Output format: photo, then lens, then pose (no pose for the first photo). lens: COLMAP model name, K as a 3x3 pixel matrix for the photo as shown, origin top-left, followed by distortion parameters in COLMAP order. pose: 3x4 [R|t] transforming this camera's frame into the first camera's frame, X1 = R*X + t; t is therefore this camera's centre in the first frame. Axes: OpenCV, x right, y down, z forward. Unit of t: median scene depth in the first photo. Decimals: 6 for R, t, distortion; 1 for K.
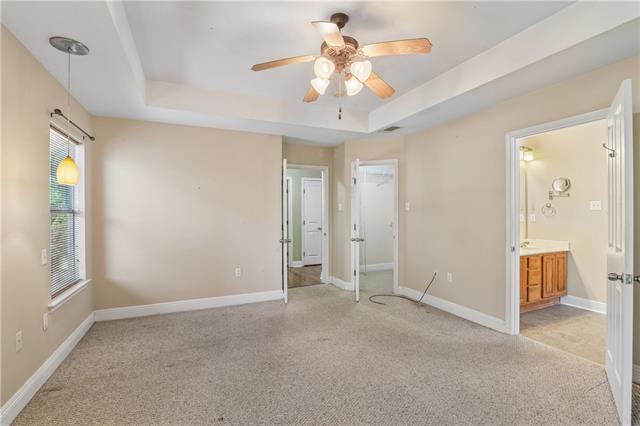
lens RADIAL K [[295.3, 0, 325.1], [0, 295.3, 208.1], [0, 0, 1]] dist [-0.005964, -0.000658]
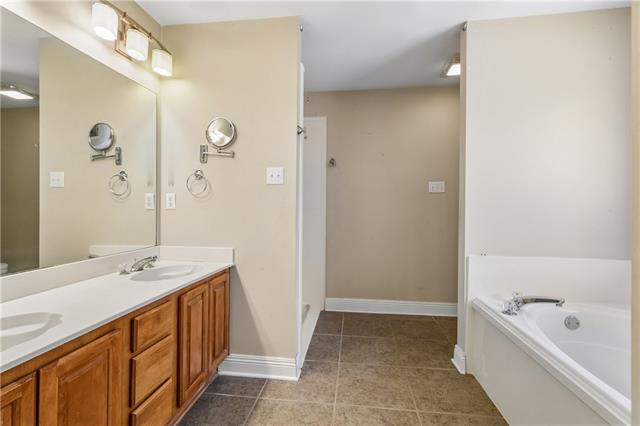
lens RADIAL K [[295.3, 0, 320.2], [0, 295.3, 209.5], [0, 0, 1]] dist [-0.005964, -0.000658]
pose [[0.534090, -0.000329, 0.845428, 0.488431], [-0.011430, 0.999906, 0.007609, 0.044973], [-0.845351, -0.013727, 0.534035, 0.612782]]
